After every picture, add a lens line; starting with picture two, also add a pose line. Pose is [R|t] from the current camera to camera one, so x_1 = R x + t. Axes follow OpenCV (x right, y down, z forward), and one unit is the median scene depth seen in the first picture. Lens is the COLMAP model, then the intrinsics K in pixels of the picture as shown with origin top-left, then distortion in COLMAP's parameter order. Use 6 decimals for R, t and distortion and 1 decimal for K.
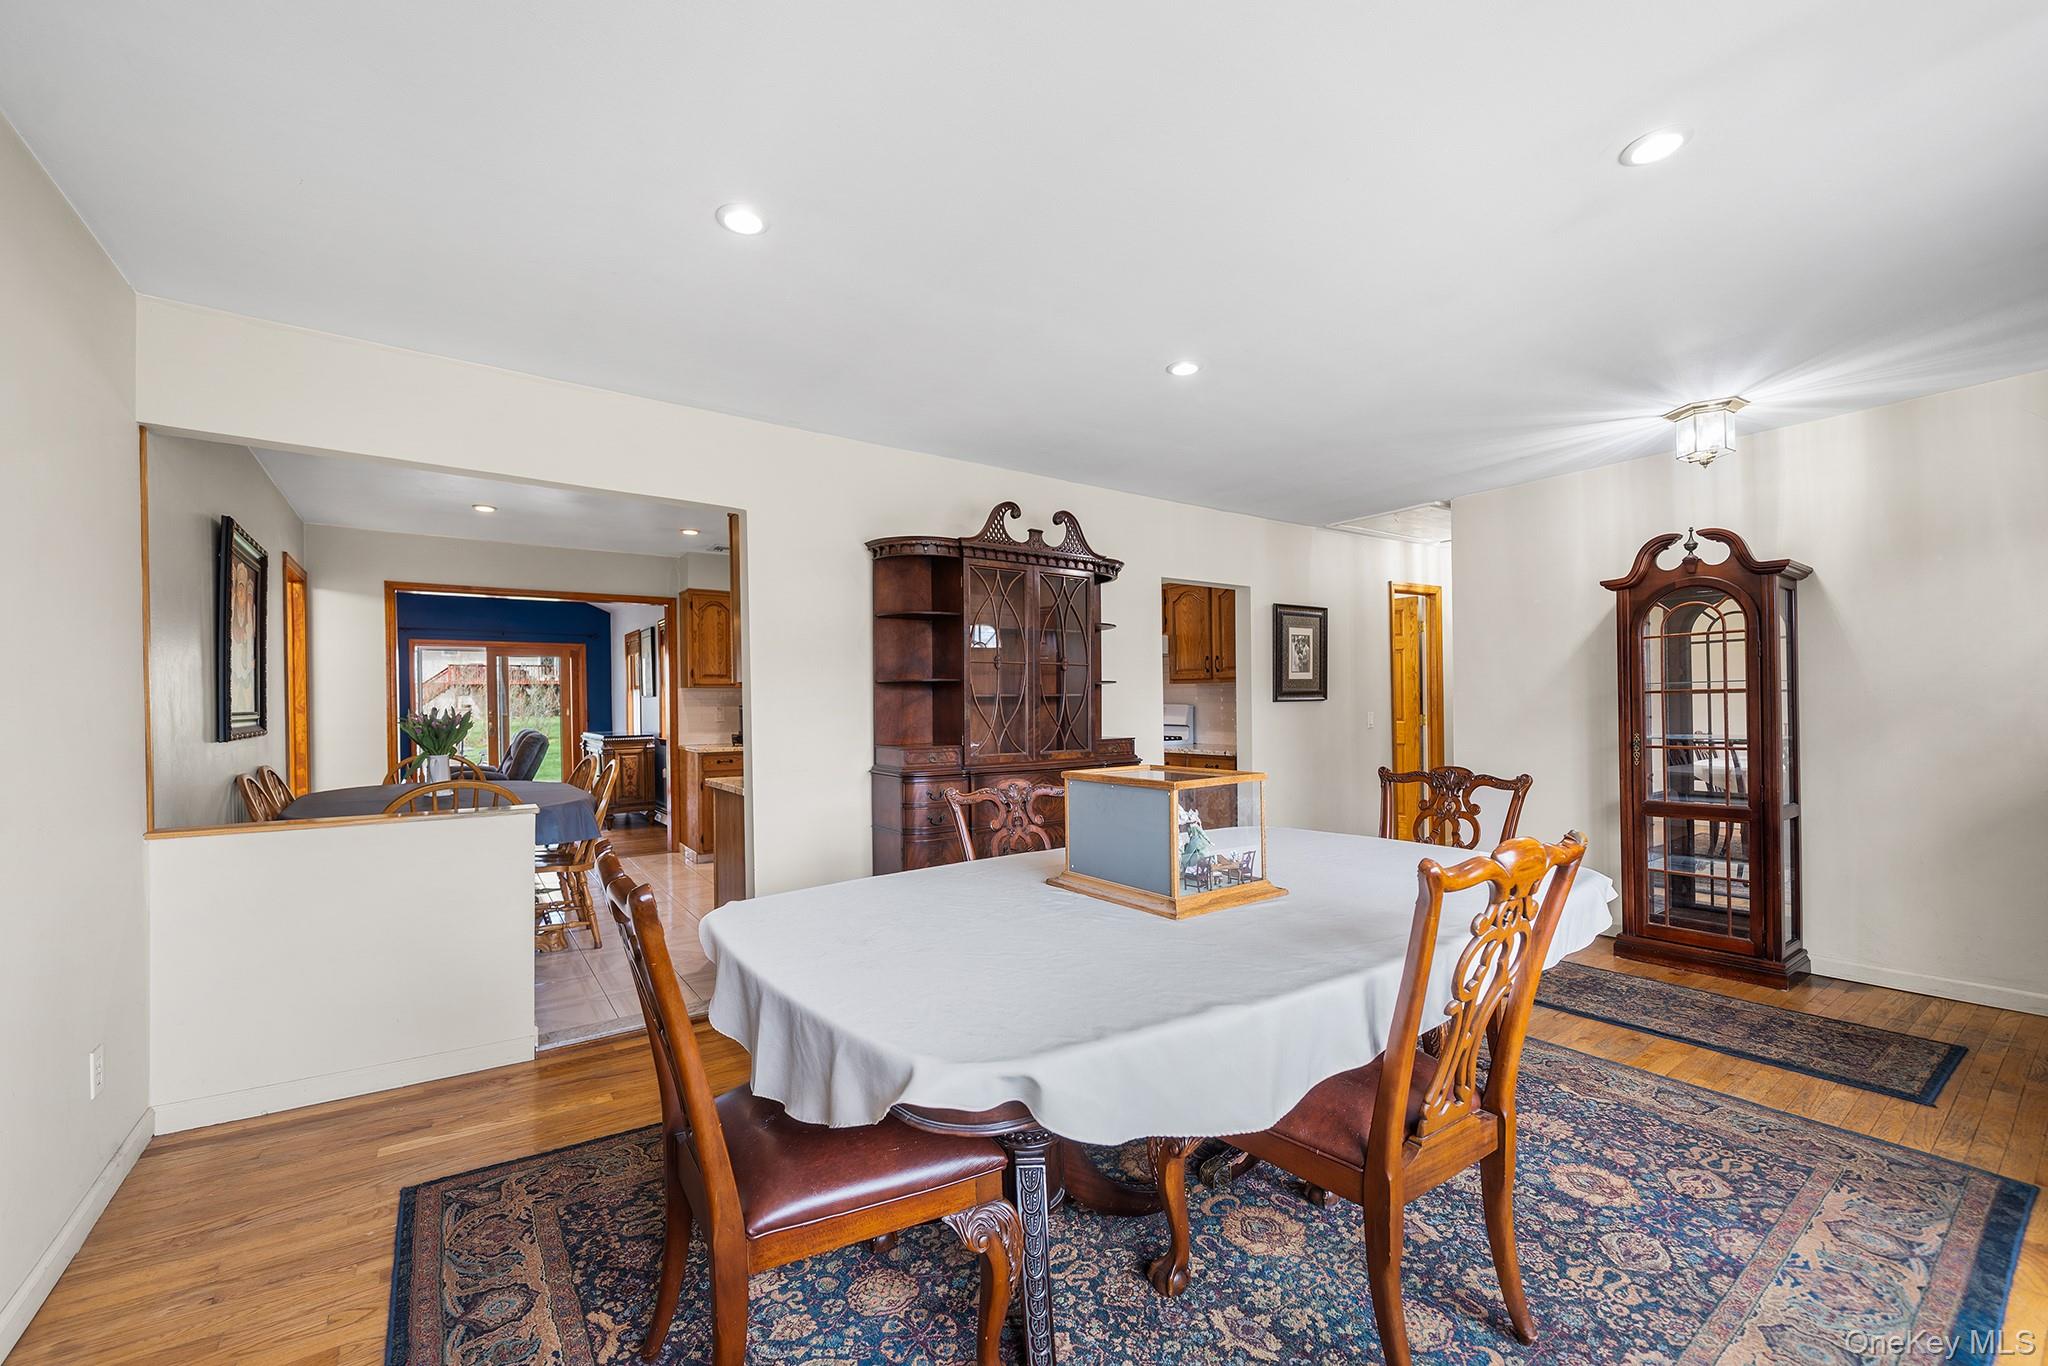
lens RADIAL K [[839.0, 0, 1016.6], [0, 839.0, 693.4], [0, 0, 1]] dist [-0.002902, -0.000262]
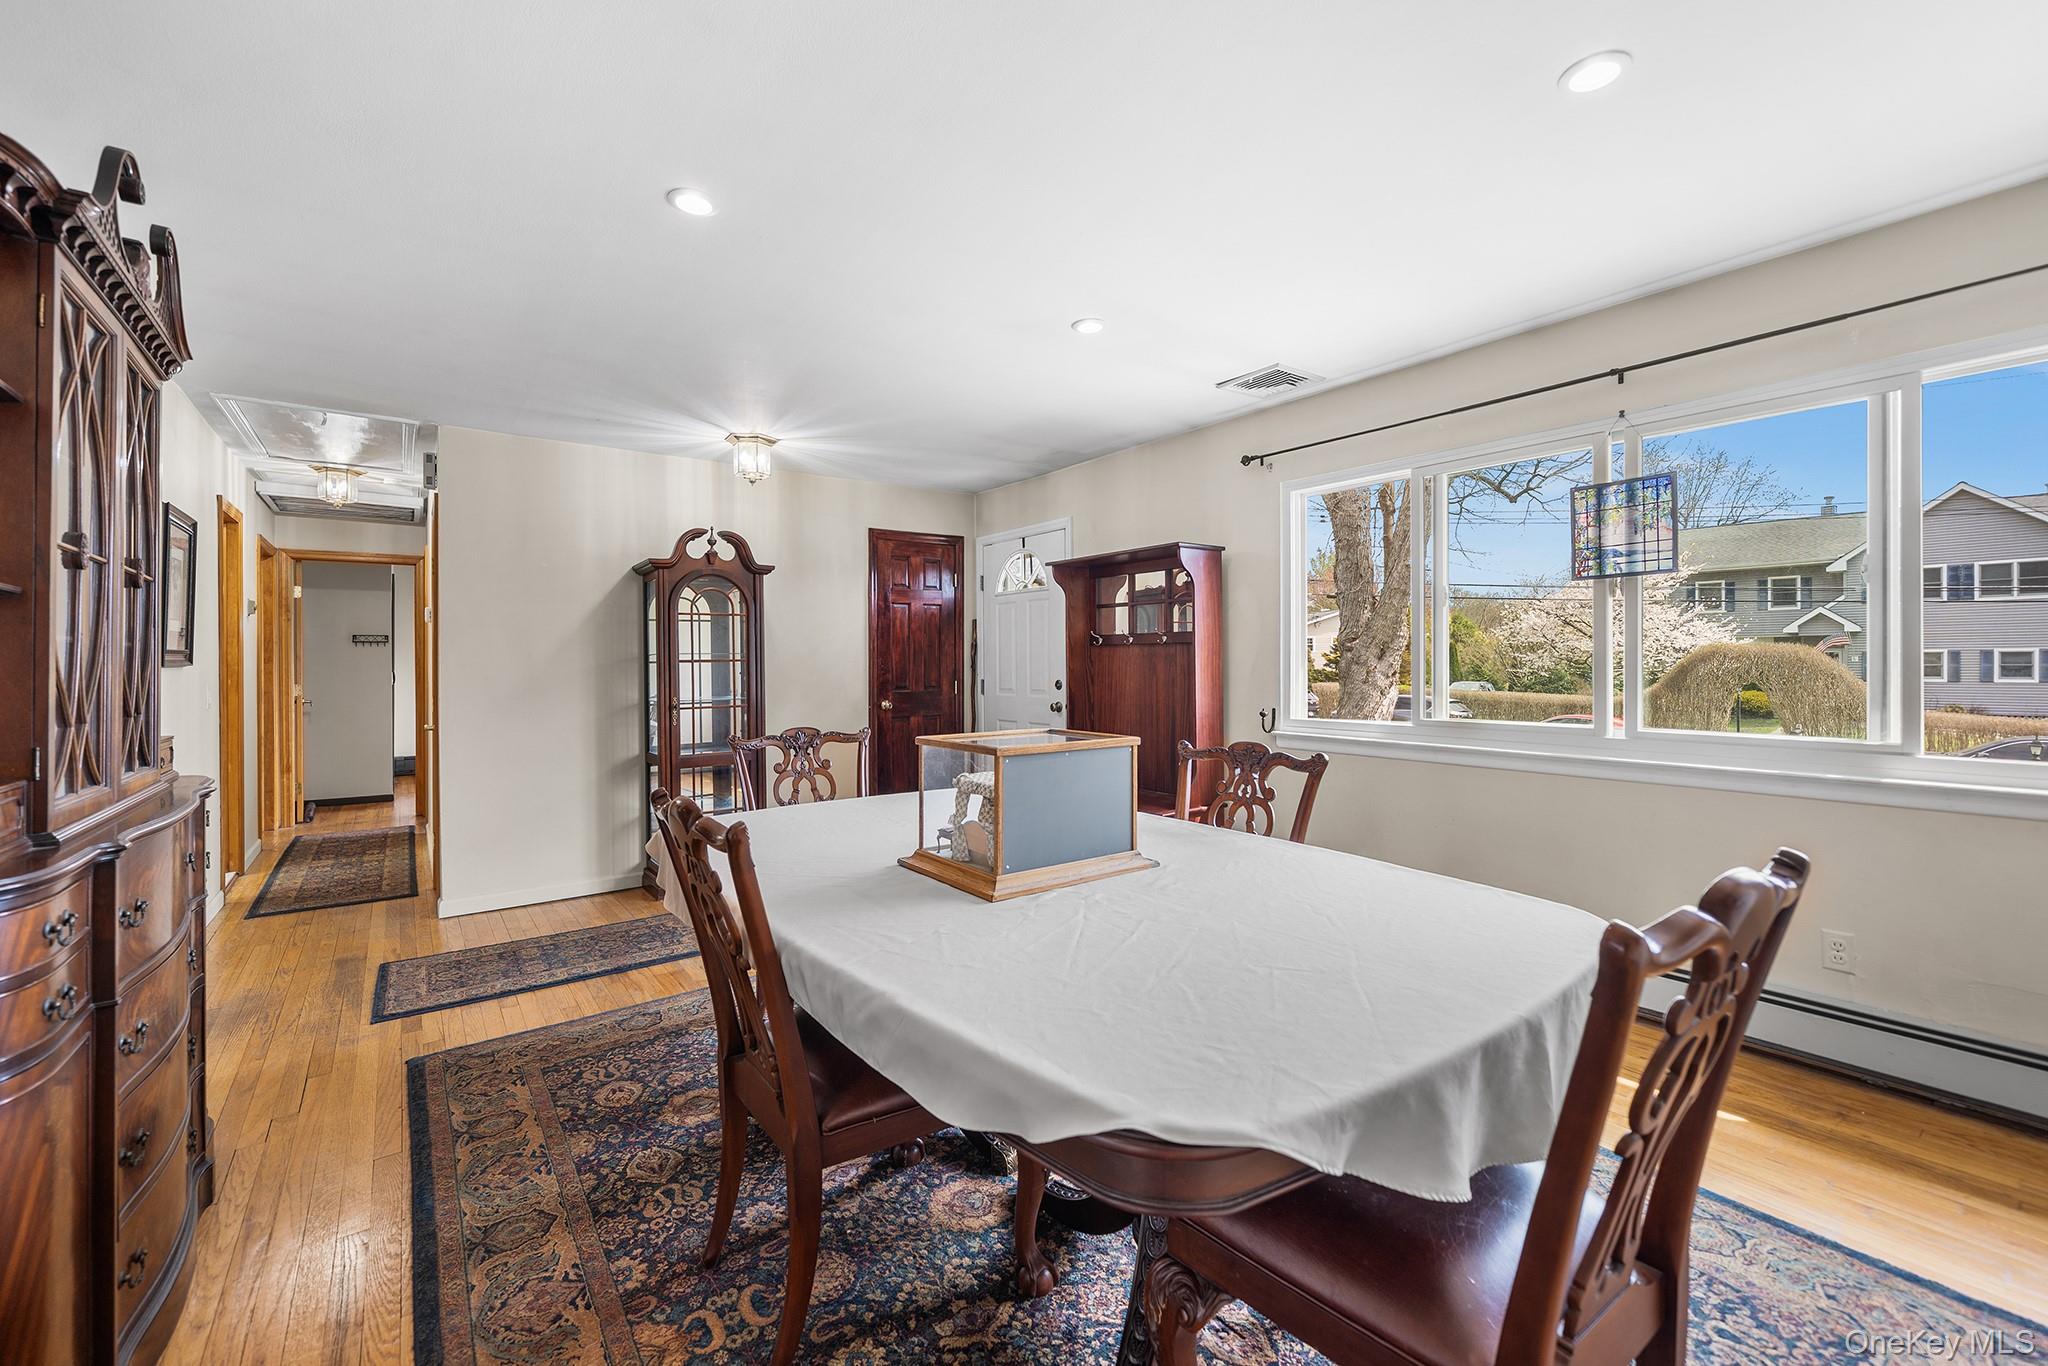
lens RADIAL K [[839.0, 0, 1015.4], [0, 839.0, 655.5], [0, 0, 1]] dist [-0.002902, -0.000262]
pose [[-0.010735, 0.023583, 0.999664, -0.402566], [-0.007357, 0.999693, -0.023663, 0.014465], [-0.999915, -0.007608, -0.010558, 0.552958]]
